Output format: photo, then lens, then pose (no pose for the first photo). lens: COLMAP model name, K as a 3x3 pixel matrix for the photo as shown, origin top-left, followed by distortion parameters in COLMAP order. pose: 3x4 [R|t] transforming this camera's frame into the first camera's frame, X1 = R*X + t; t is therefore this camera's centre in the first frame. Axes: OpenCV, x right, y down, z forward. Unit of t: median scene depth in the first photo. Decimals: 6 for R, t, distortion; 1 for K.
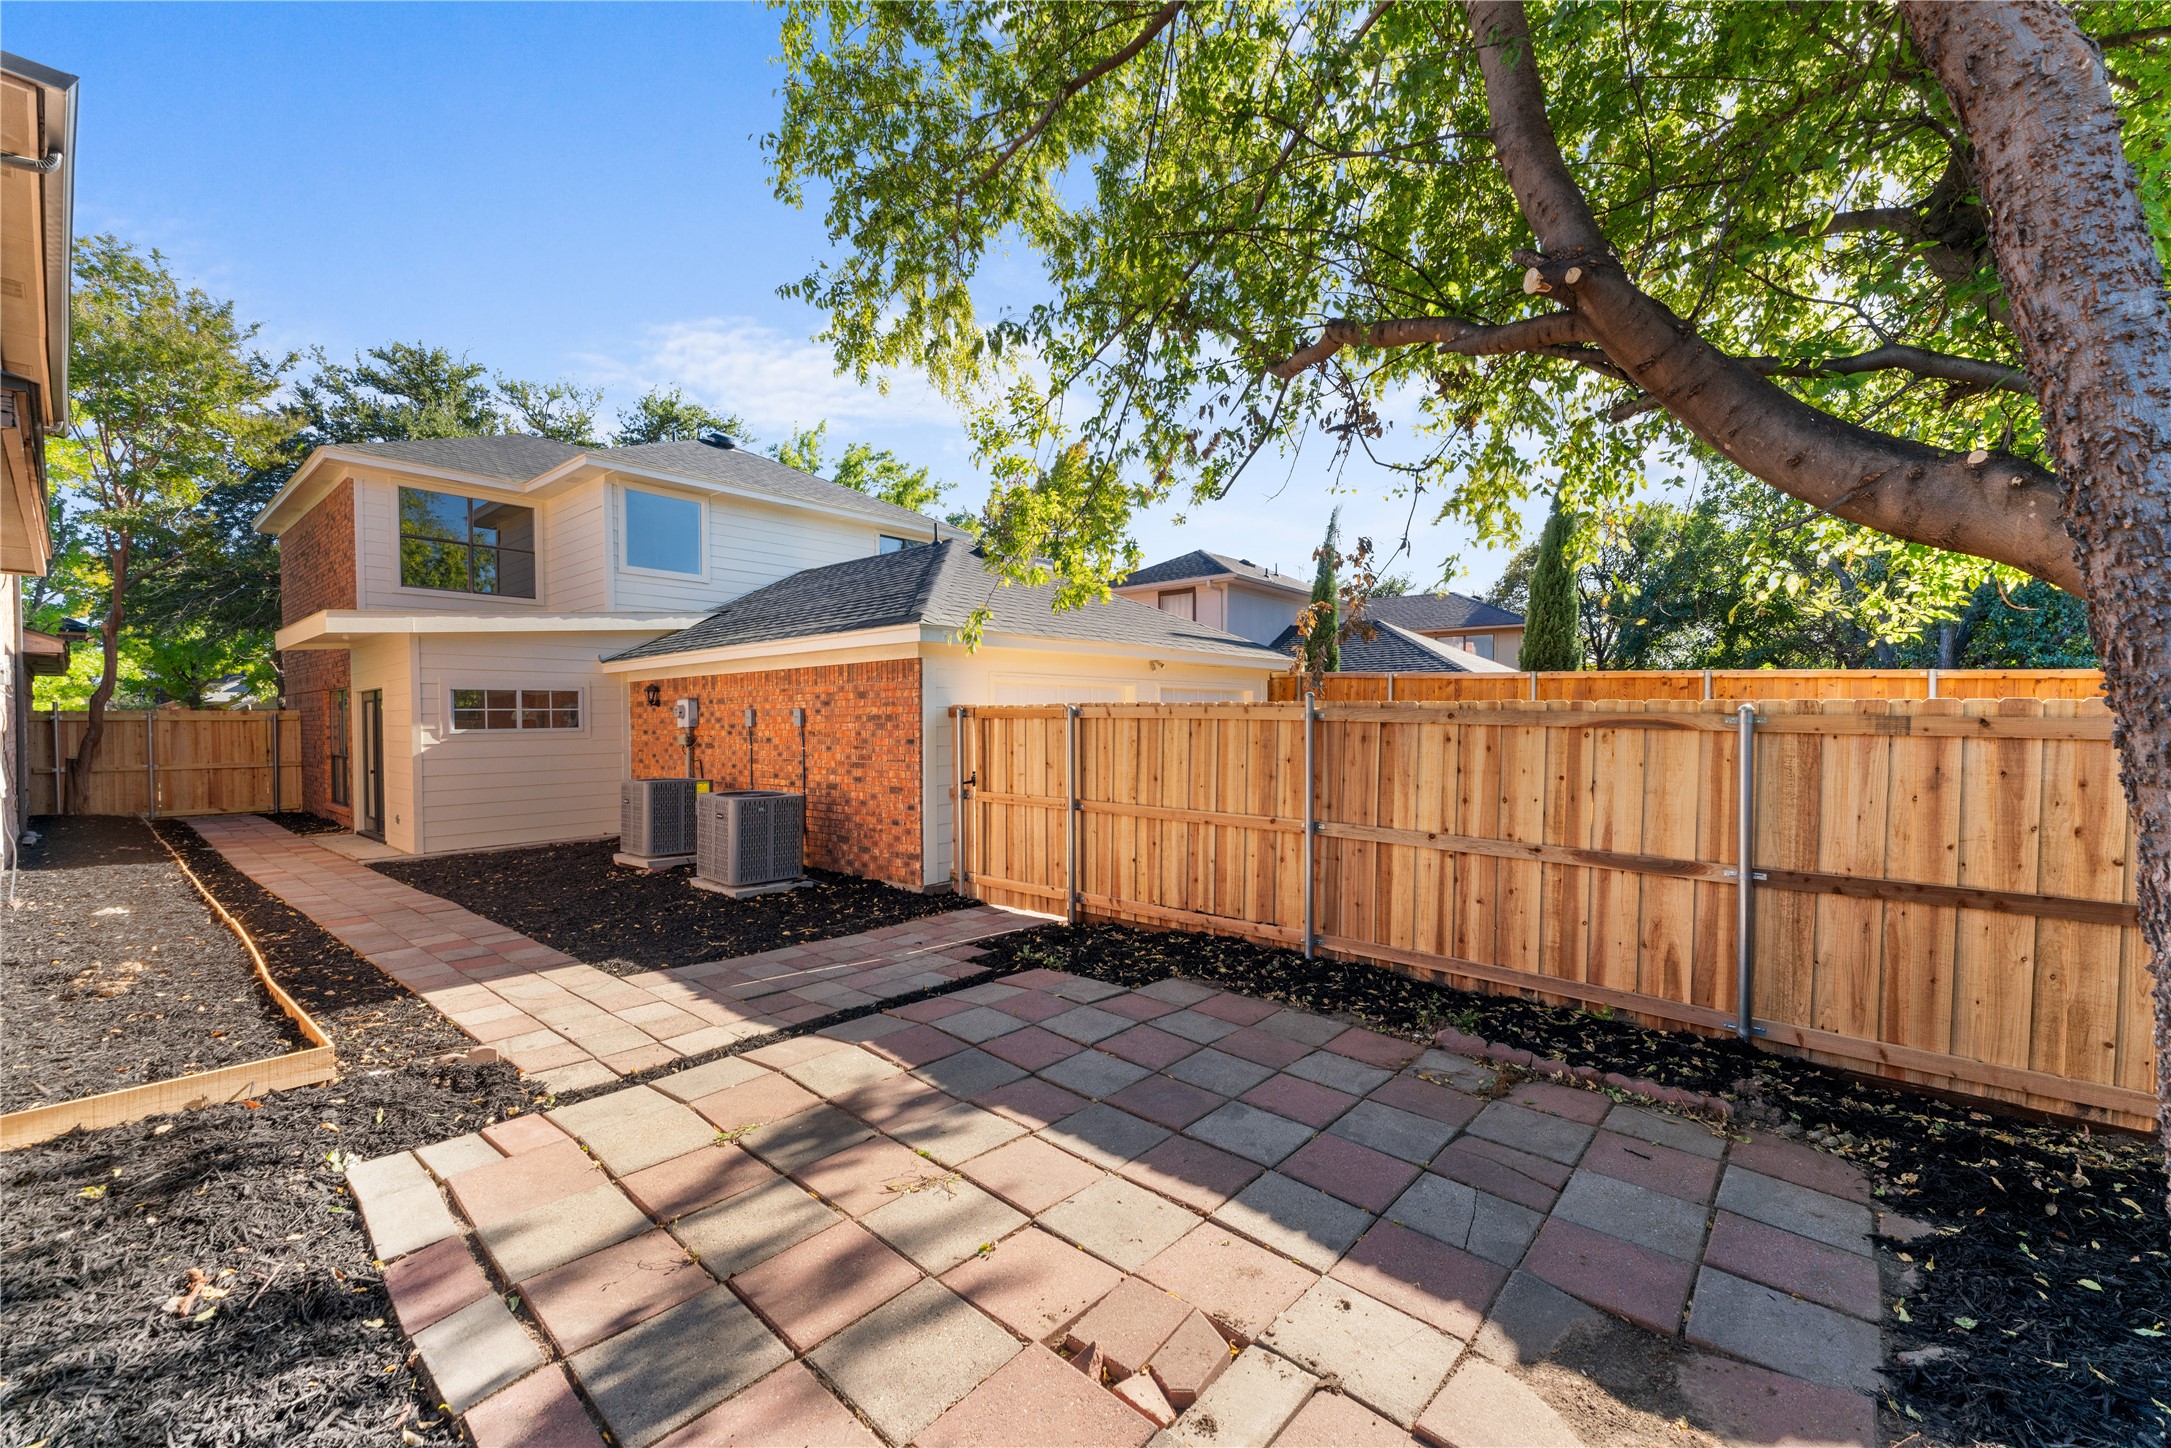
lens RADIAL K [[861.2, 0, 1074.4], [0, 861.2, 733.5], [0, 0, 1]] dist [-0.000435, 0.000283]
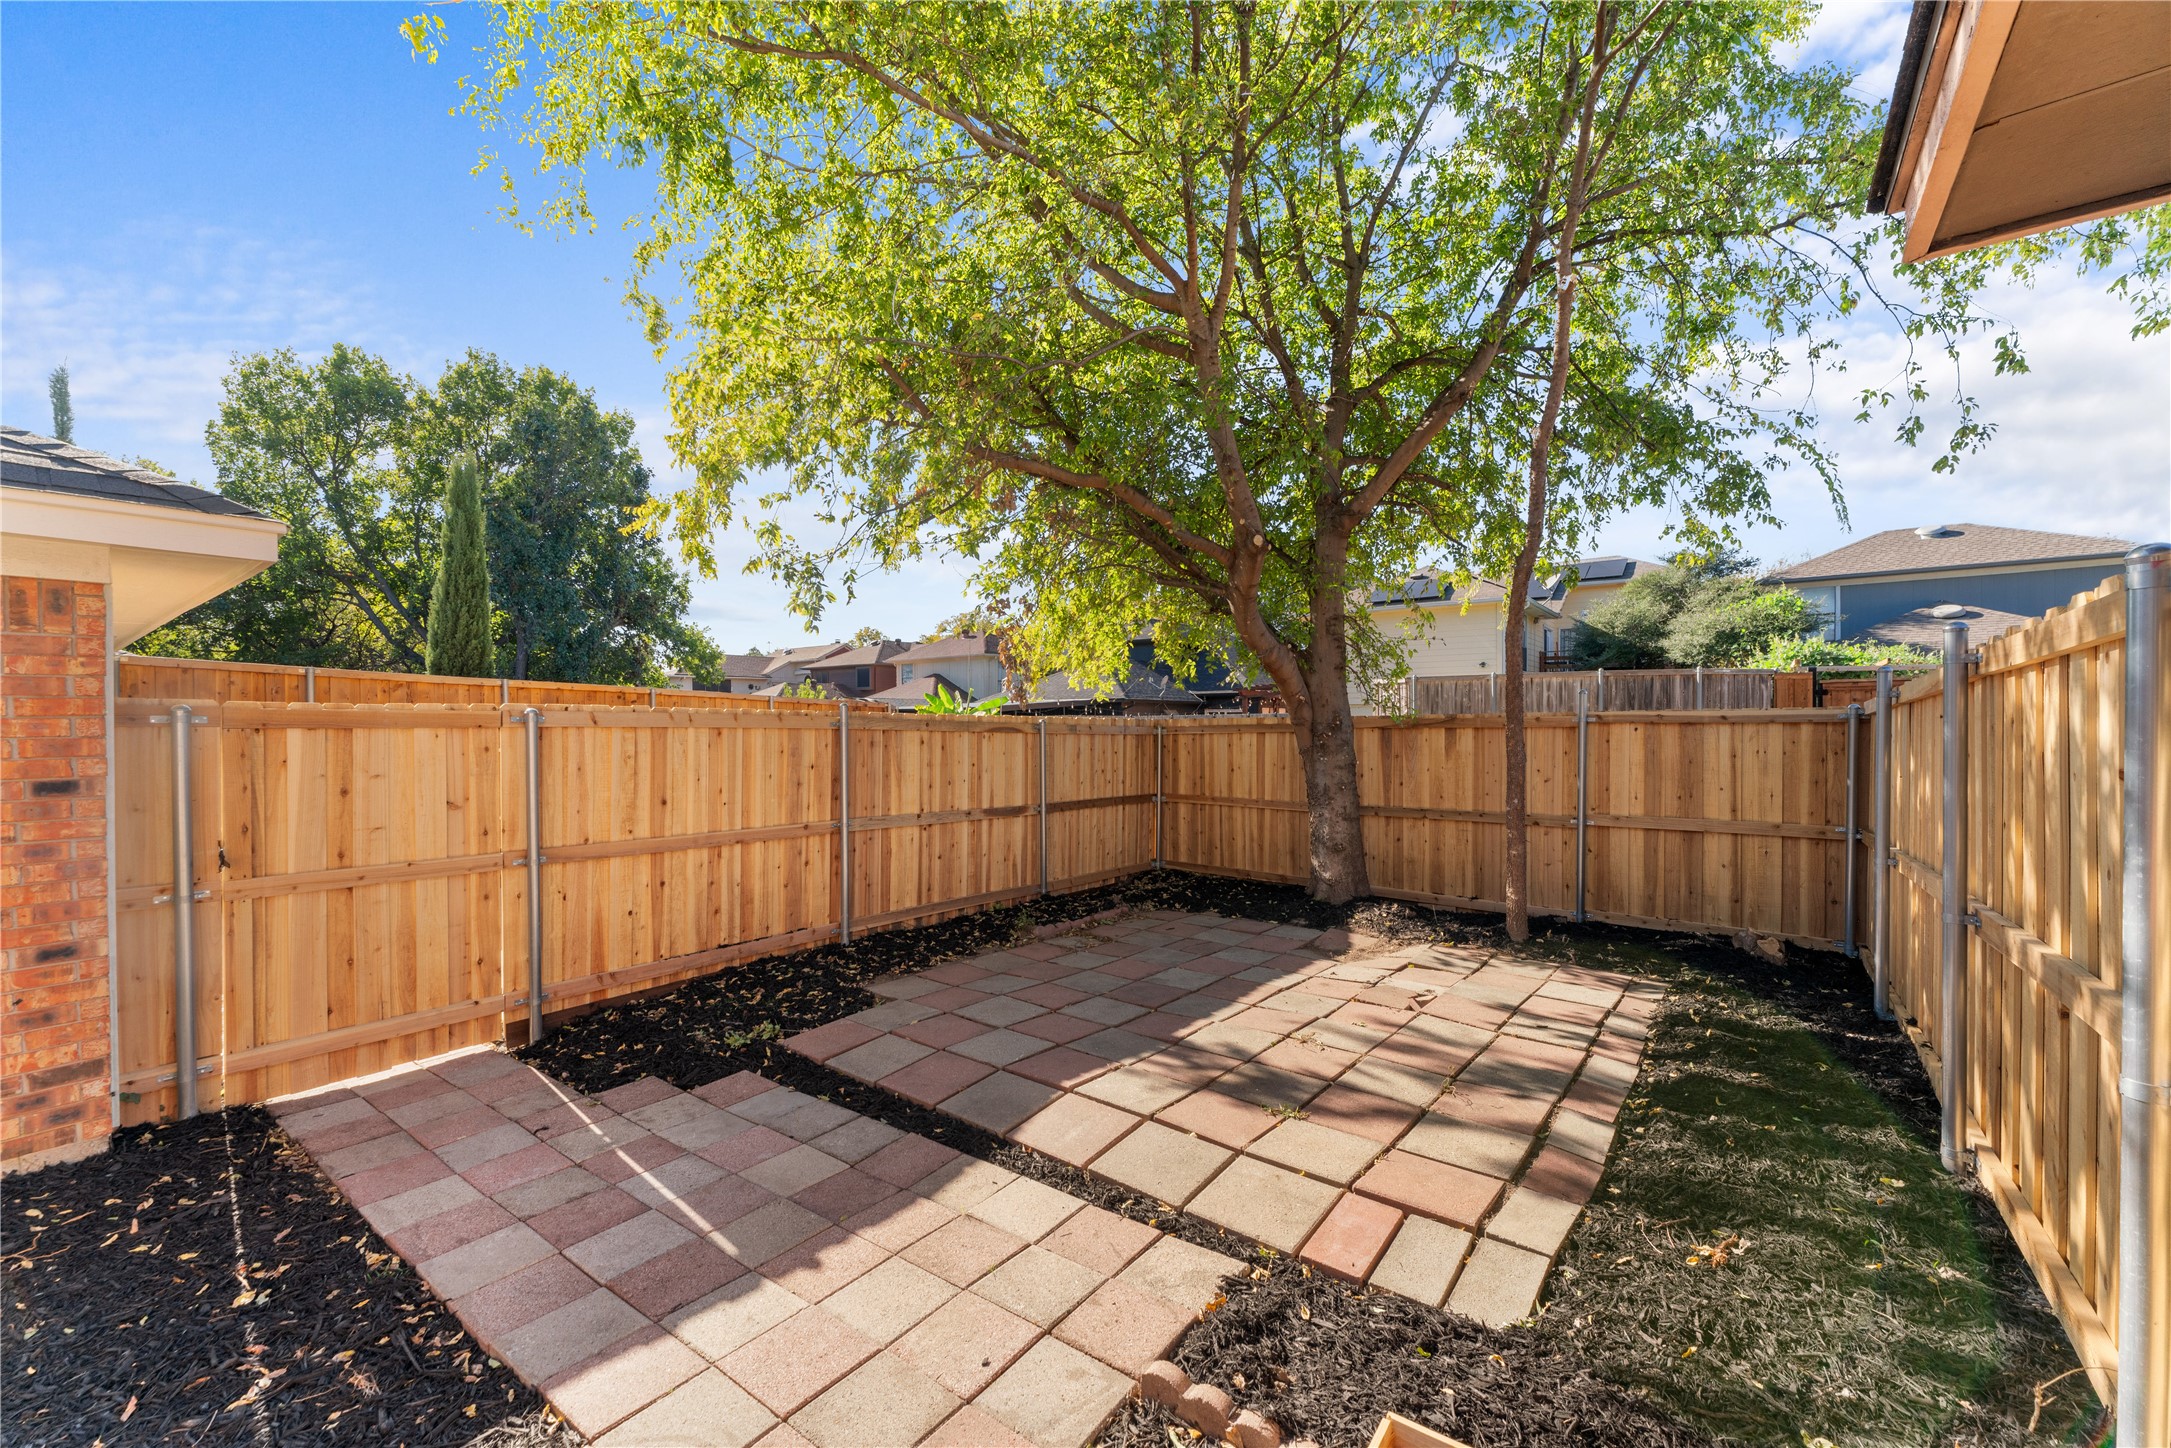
lens RADIAL K [[861.2, 0, 1074.4], [0, 861.2, 733.5], [0, 0, 1]] dist [-0.000435, 0.000283]
pose [[-0.040861, -0.008876, 0.999125, -0.965972], [0.023092, 0.999685, 0.009825, -0.015037], [-0.998898, 0.023473, -0.040643, 0.862683]]
